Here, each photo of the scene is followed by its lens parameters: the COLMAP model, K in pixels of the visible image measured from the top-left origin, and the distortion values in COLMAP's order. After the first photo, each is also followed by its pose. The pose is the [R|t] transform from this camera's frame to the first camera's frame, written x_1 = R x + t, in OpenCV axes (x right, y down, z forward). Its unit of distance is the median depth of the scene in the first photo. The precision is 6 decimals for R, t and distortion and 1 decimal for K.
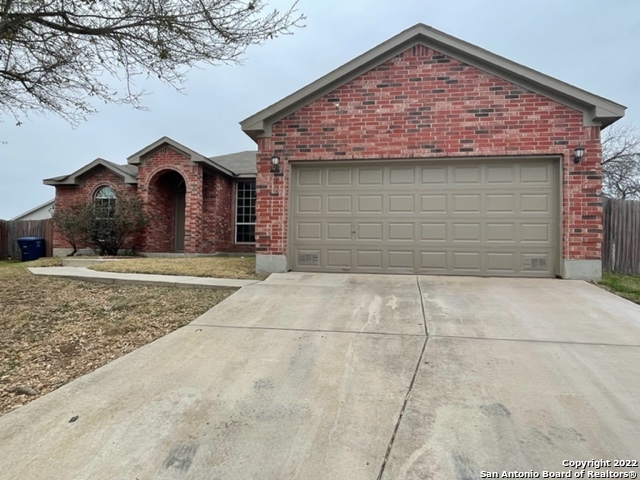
lens RADIAL K [[427.2, 0, 319.3], [0, 427.2, 244.6], [0, 0, 1]] dist [0.004008, -0.003476]
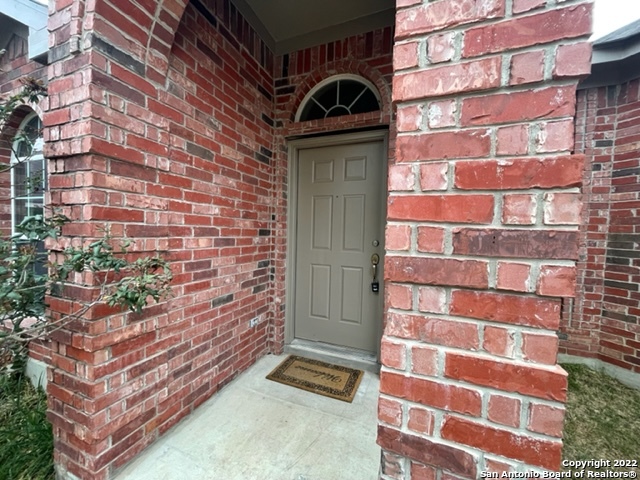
lens RADIAL K [[256.9, 0, 318.7], [0, 256.9, 242.5], [0, 0, 1]] dist [-0.002967, 0.000336]
pose [[0.976512, 0.020932, -0.214443, -0.523394], [-0.006219, 0.997594, 0.069053, -0.124144], [0.215373, -0.066097, 0.974292, 1.571053]]
